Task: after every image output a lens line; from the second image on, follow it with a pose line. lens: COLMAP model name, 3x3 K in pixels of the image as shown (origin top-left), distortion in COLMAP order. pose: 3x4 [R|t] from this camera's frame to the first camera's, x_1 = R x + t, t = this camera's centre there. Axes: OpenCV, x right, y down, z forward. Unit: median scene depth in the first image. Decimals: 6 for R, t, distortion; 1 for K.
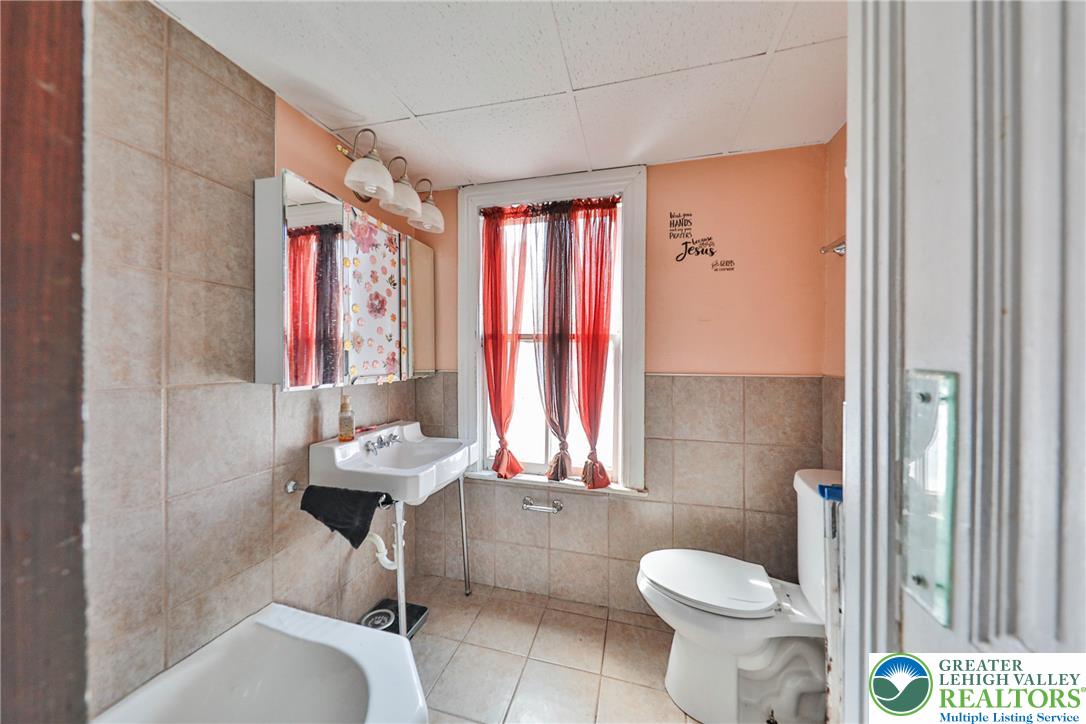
lens RADIAL K [[380.4, 0, 543.0], [0, 380.4, 362.0], [0, 0, 1]] dist [0.007456, -0.000064]
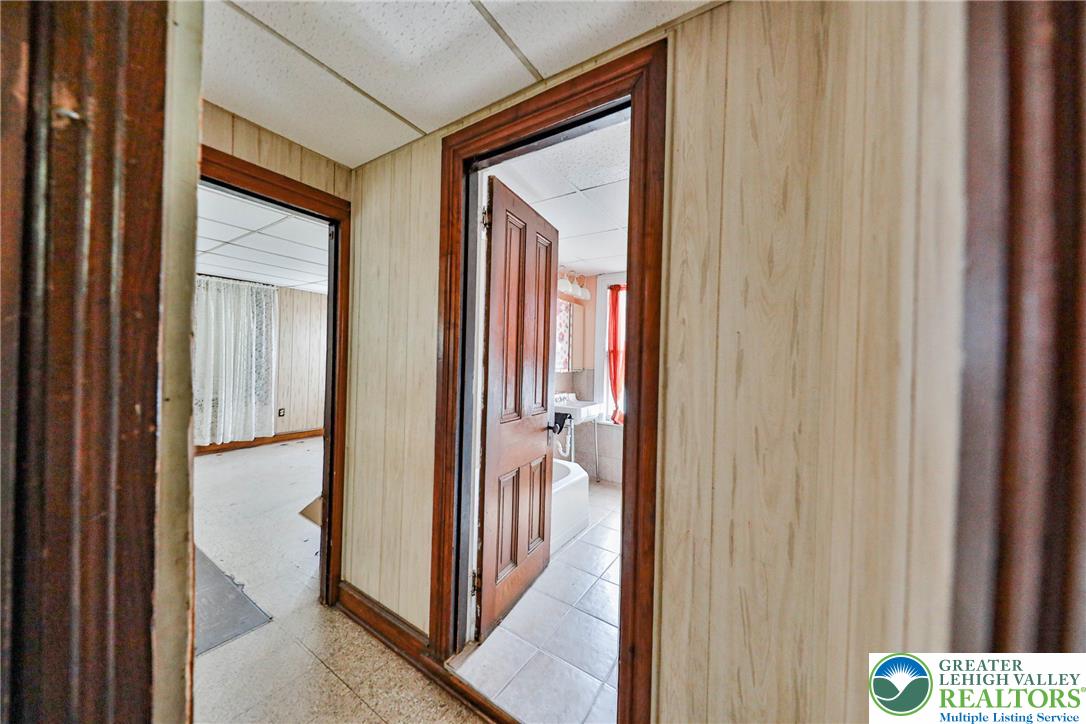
lens RADIAL K [[360.0, 0, 543.0], [0, 360.0, 362.0], [0, 0, 1]] dist [0.008877, -0.000015]
pose [[0.947637, 0.023697, -0.318469, 0.127680], [-0.026489, 0.999639, -0.004436, 0.005586], [0.318249, 0.012640, 0.947923, -0.943621]]
